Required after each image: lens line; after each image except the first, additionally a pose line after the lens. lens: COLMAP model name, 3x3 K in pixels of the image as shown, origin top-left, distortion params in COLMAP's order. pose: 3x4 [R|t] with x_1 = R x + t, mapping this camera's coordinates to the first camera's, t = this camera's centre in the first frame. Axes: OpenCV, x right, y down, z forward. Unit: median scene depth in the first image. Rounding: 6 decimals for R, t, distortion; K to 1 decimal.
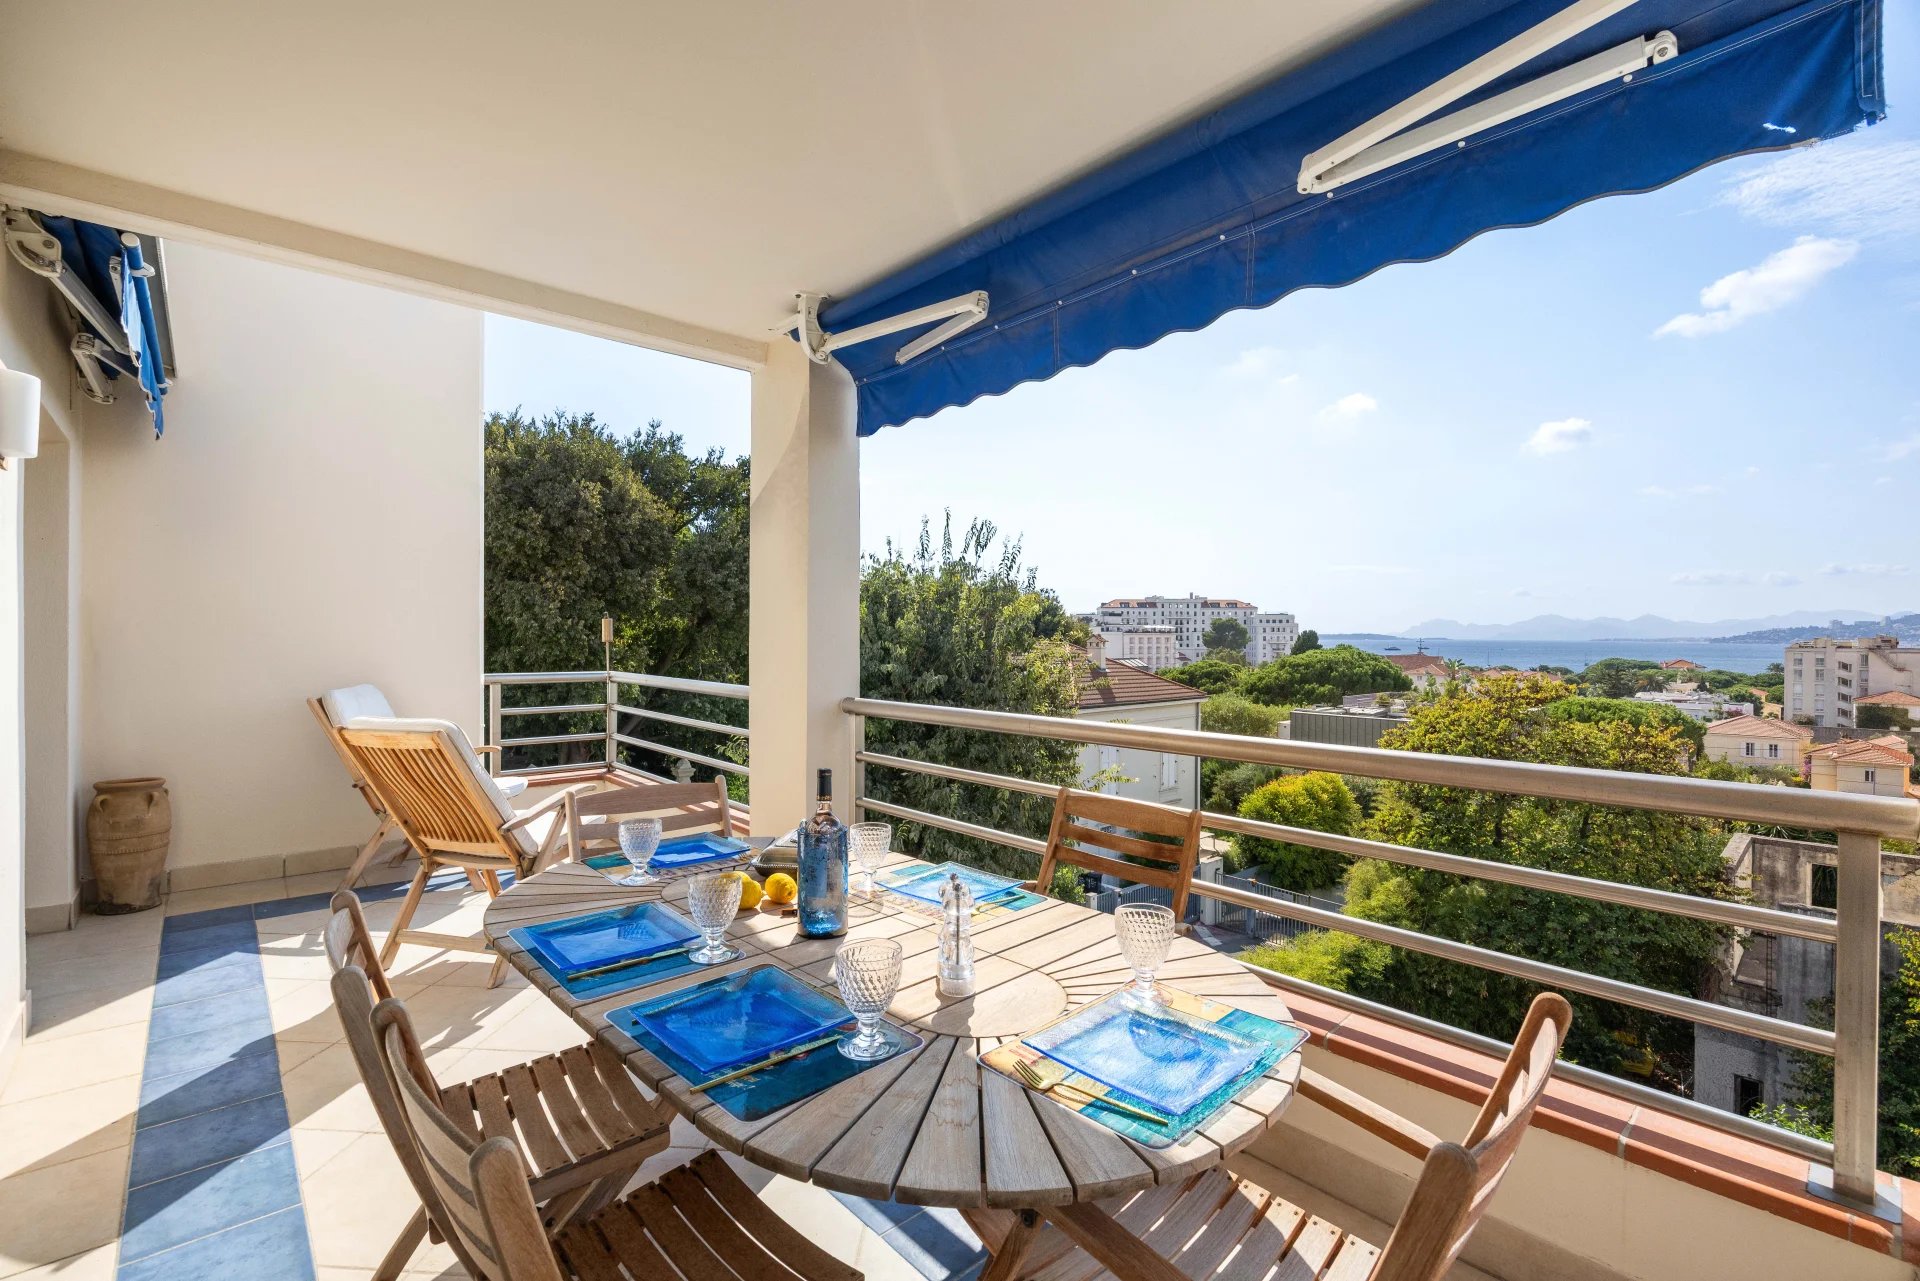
lens RADIAL K [[831.3, 0, 958.0], [0, 831.3, 638.6], [0, 0, 1]] dist [-0.018752, 0.002389]
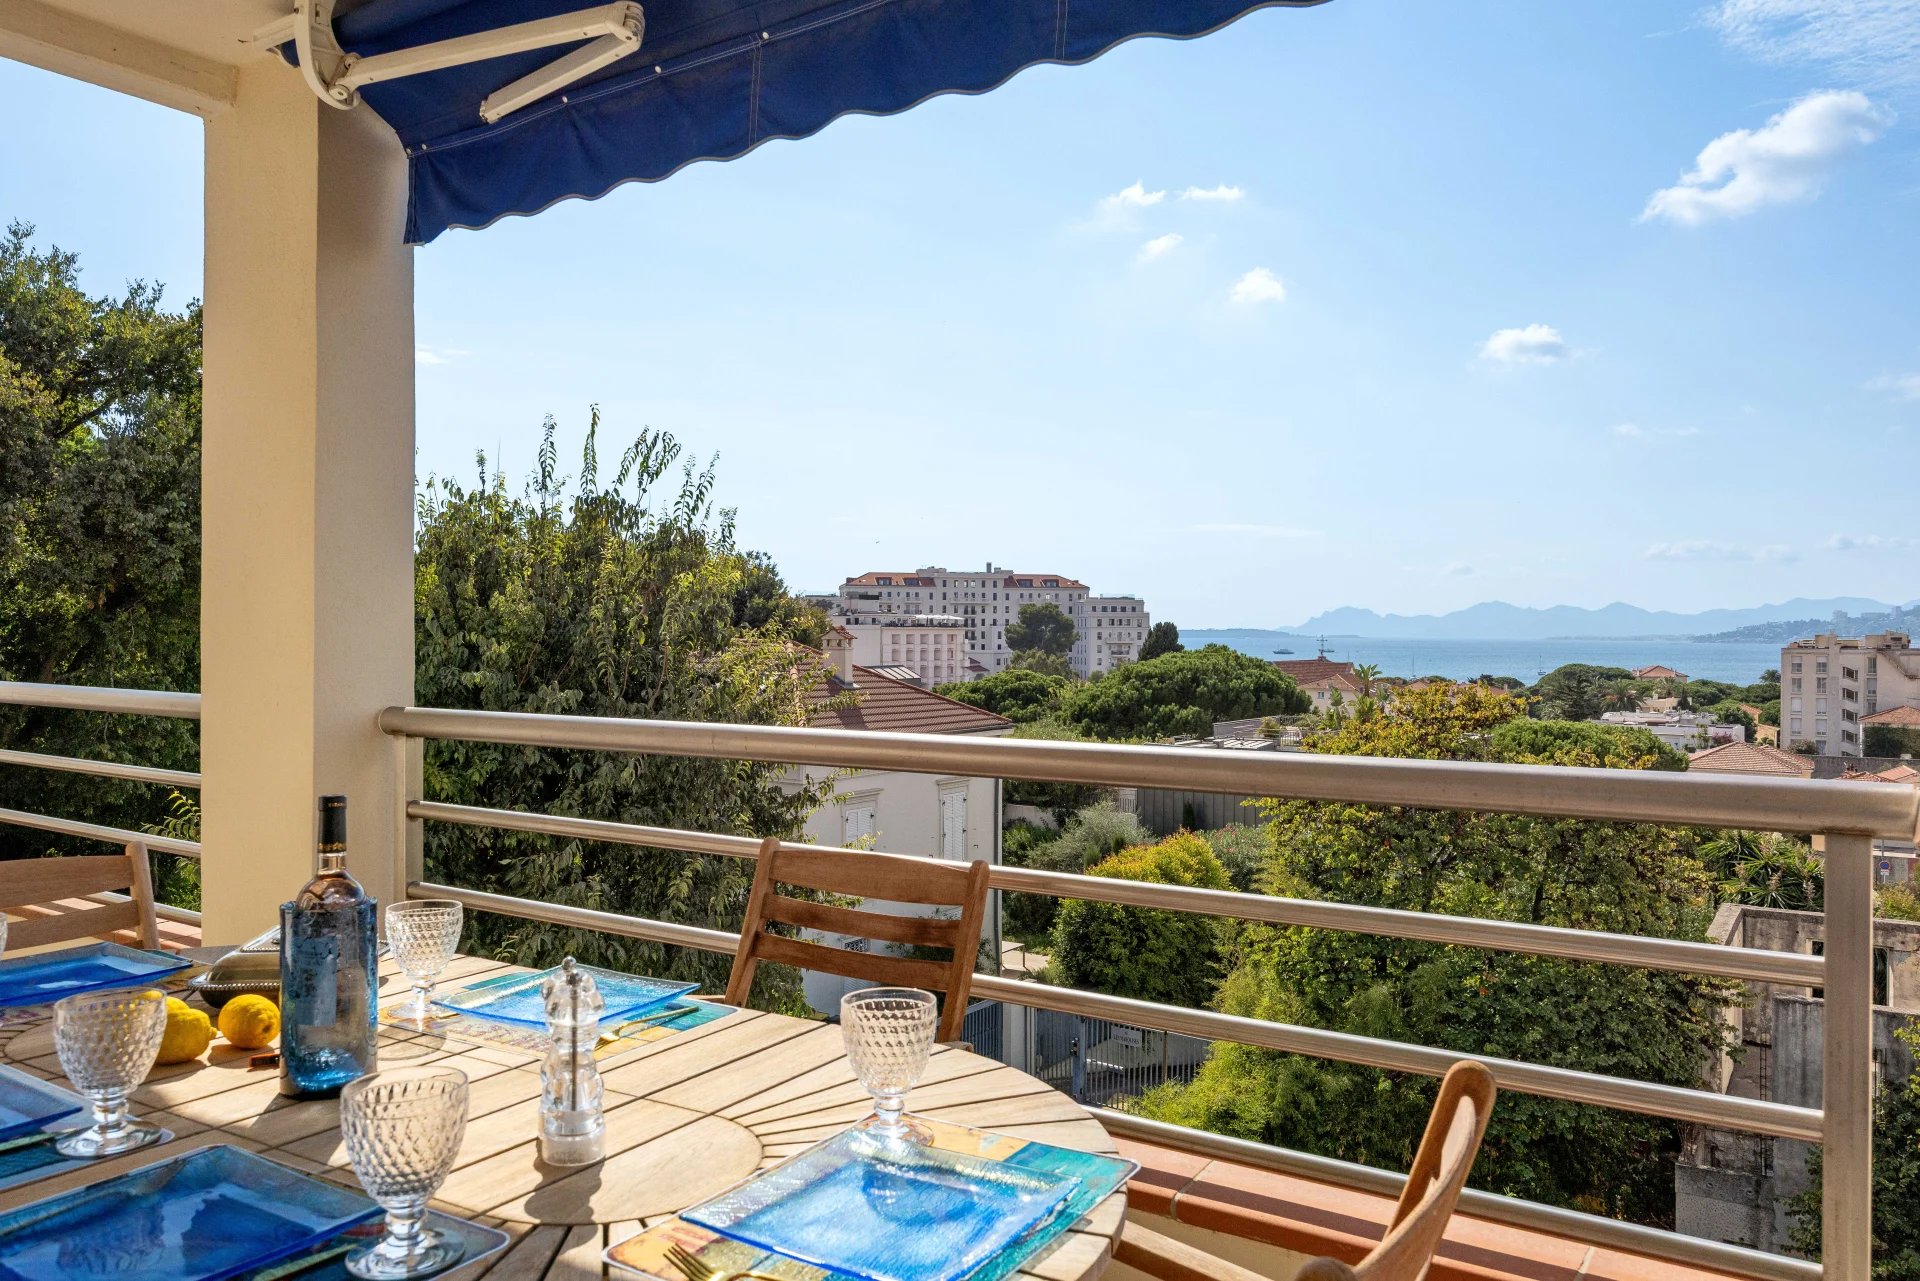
lens RADIAL K [[1375.7, 0, 953.0], [0, 1375.7, 638.2], [0, 0, 1]] dist [-0.009679, 0.004533]
pose [[0.969466, -0.000711, 0.245224, 0.002429], [0.000420, 0.999999, 0.001238, 0.006836], [-0.245225, -0.001097, 0.969466, 0.000070]]
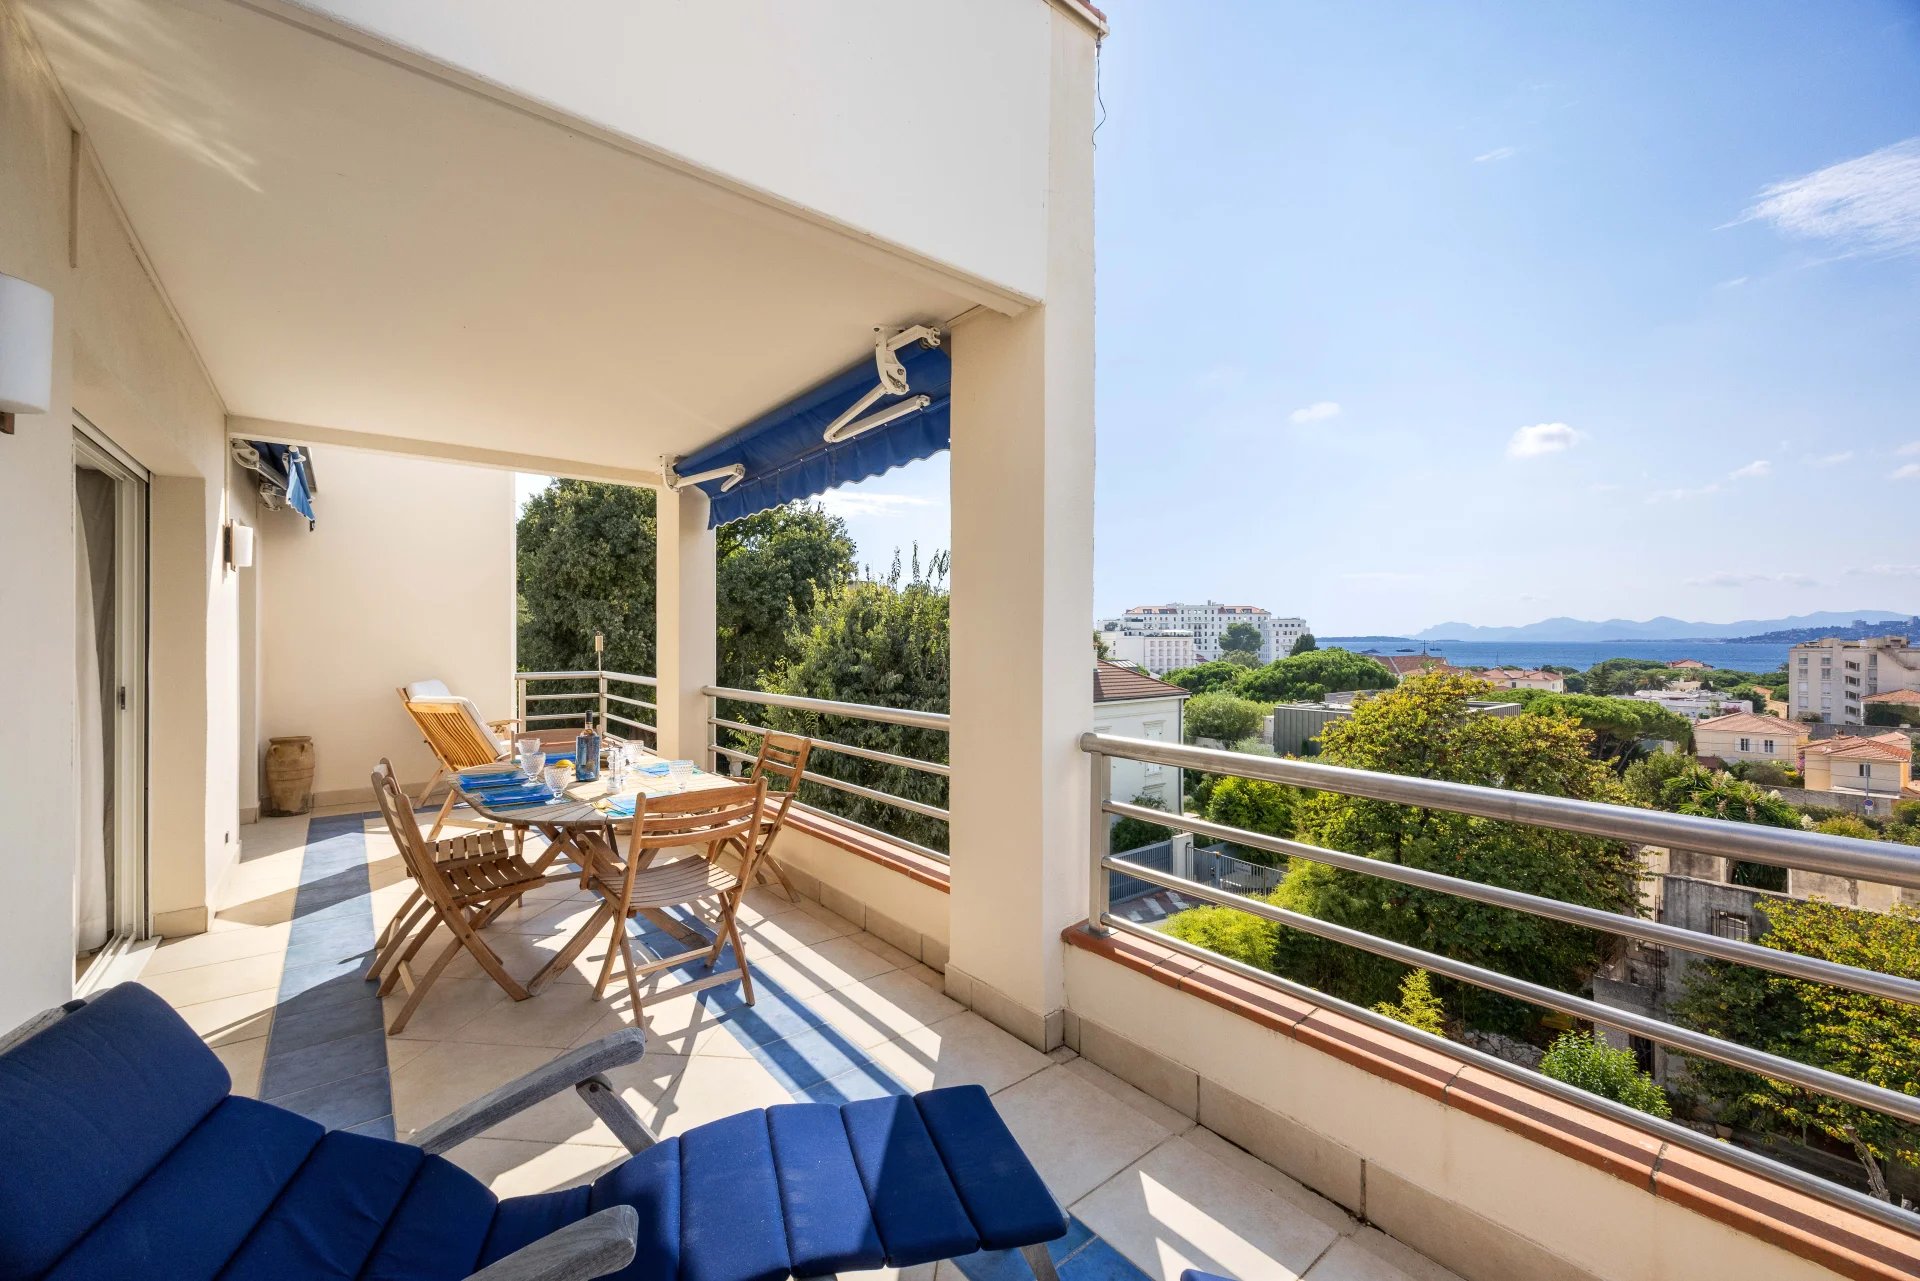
lens RADIAL K [[747.8, 0, 958.2], [0, 747.8, 638.9], [0, 0, 1]] dist [0.003441, -0.000704]
pose [[0.998509, -0.005323, -0.054326, 0.138394], [0.005048, 0.999974, -0.005212, -0.003938], [0.054352, 0.004930, 0.998510, -0.145886]]
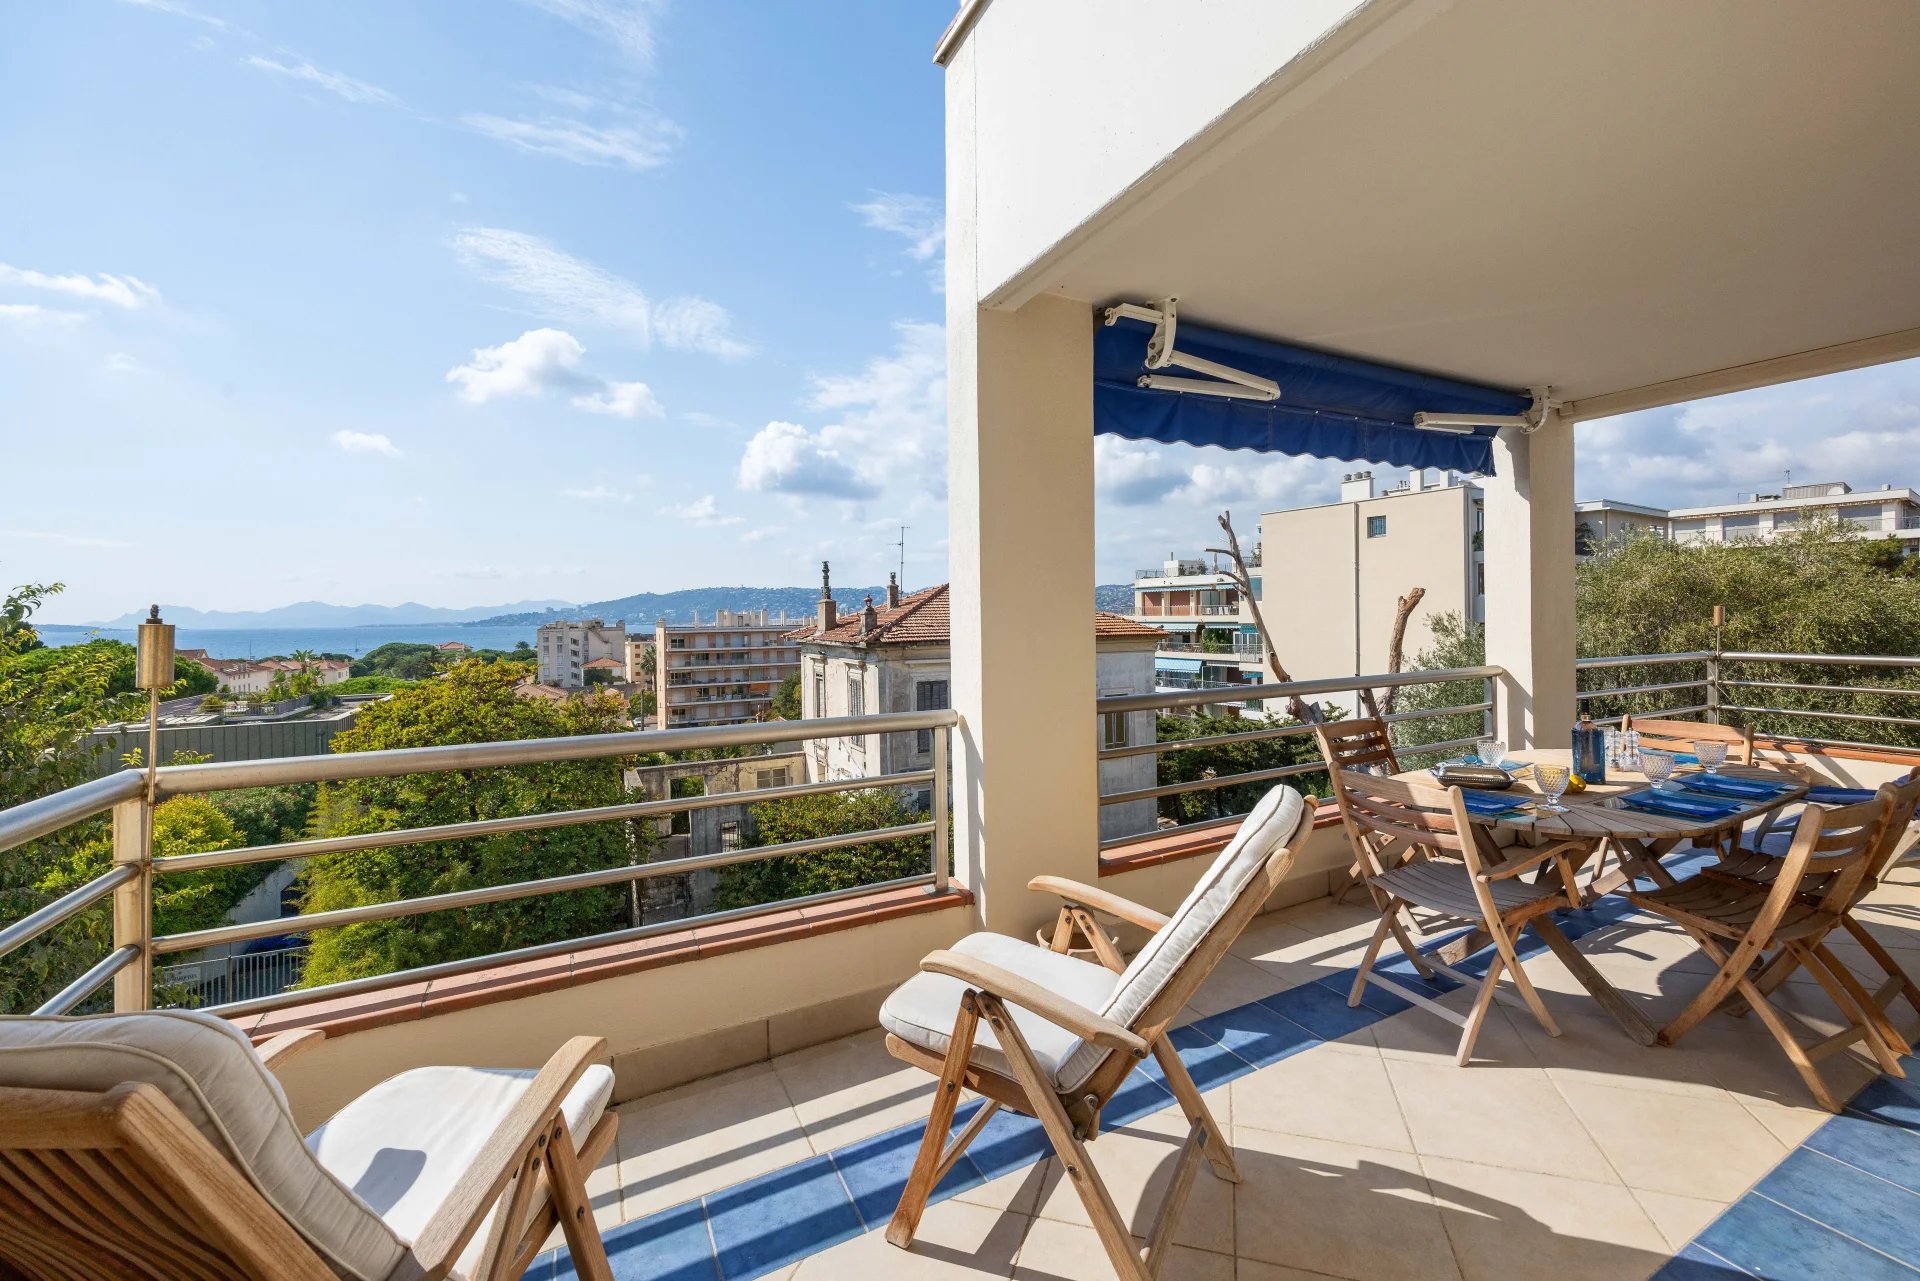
lens RADIAL K [[776.8, 0, 997.7], [0, 776.8, 615.6], [0, 0, 1]] dist [0.000784, -0.000133]
pose [[0.224306, -0.007698, 0.974488, -0.306365], [0.019086, 0.999812, 0.003505, -0.008206], [-0.974332, 0.017813, 0.224411, 0.268073]]
